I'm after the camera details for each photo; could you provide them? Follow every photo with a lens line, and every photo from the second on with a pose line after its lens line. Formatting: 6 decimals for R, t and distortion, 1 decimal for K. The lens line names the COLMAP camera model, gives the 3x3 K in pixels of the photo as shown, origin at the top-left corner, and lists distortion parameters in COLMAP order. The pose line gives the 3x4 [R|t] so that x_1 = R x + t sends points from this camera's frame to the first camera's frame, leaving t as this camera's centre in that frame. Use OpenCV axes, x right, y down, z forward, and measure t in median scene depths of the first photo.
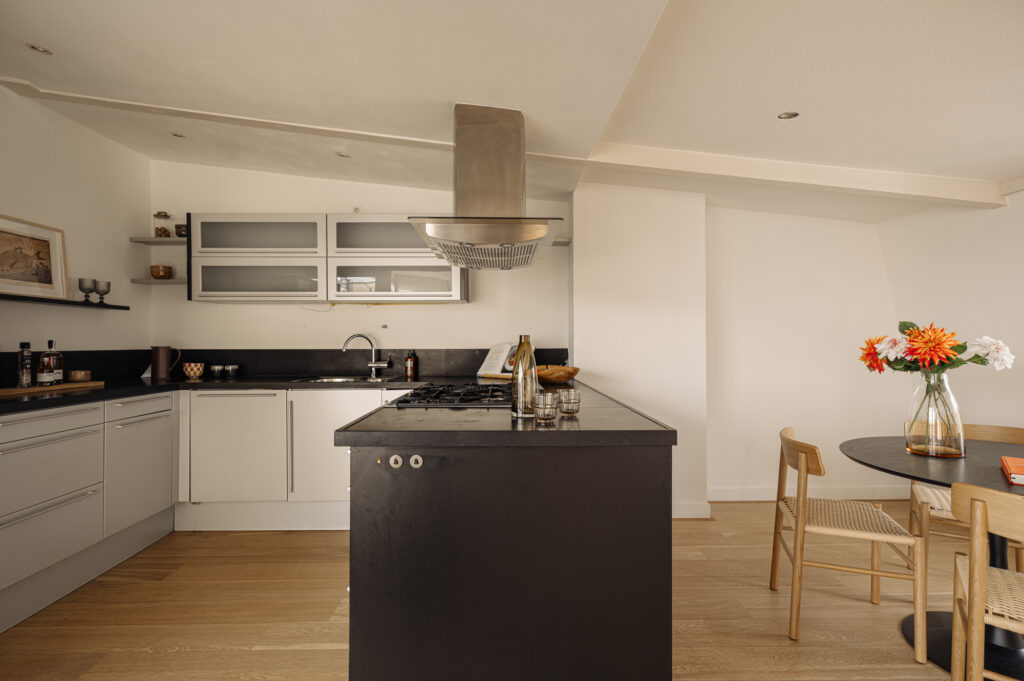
lens RADIAL K [[499.5, 0, 520.8], [0, 499.5, 336.7], [0, 0, 1]] dist [0.011509, -0.002473]
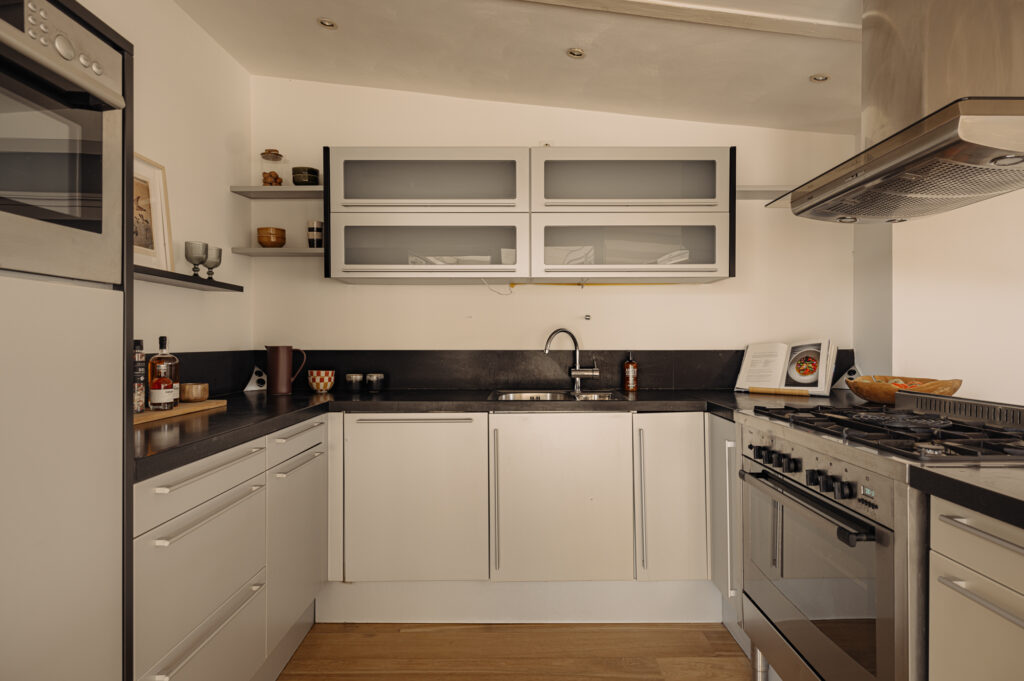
lens RADIAL K [[564.3, 0, 505.5], [0, 564.3, 338.7], [0, 0, 1]] dist [-0.000986, 0.000805]
pose [[0.999980, 0.000630, -0.006283, -0.408461], [-0.000580, 0.999968, 0.007996, 0.003107], [0.006288, -0.007993, 0.999948, 0.241694]]
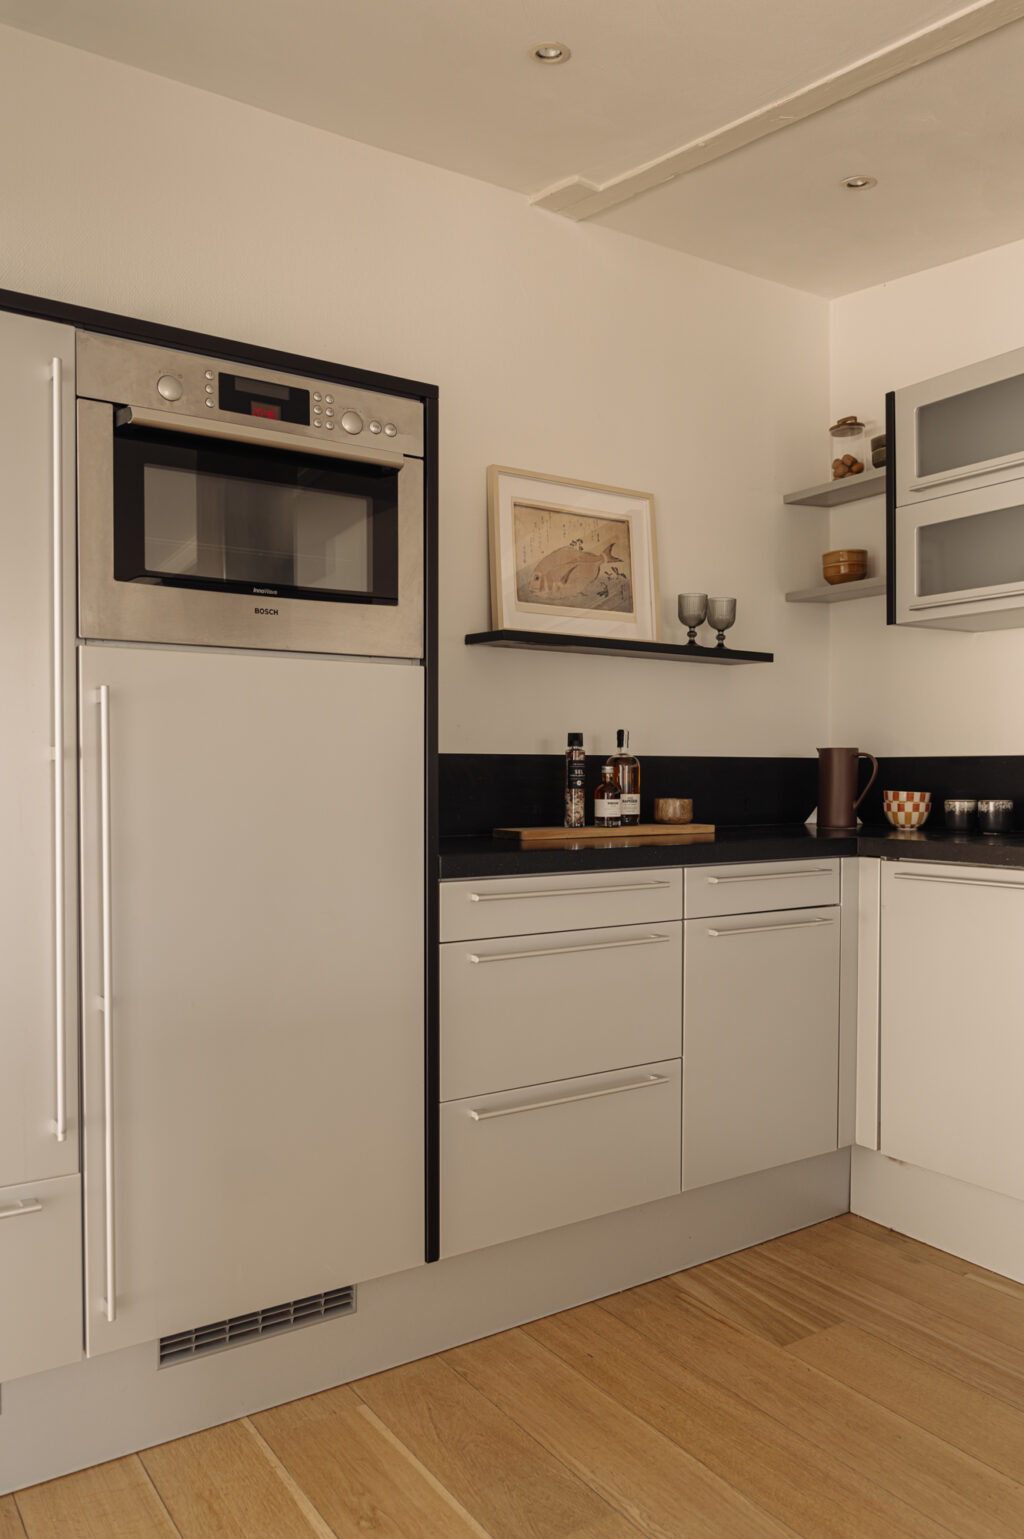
lens RADIAL K [[1124.5, 0, 503.6], [0, 1124.5, 807.9], [0, 0, 1]] dist [-0.010242, -0.002141]
pose [[0.528383, 0.027057, -0.848575, -0.088197], [0.005921, 0.999350, 0.035552, 0.033746], [0.848985, -0.023809, 0.527880, 0.292771]]
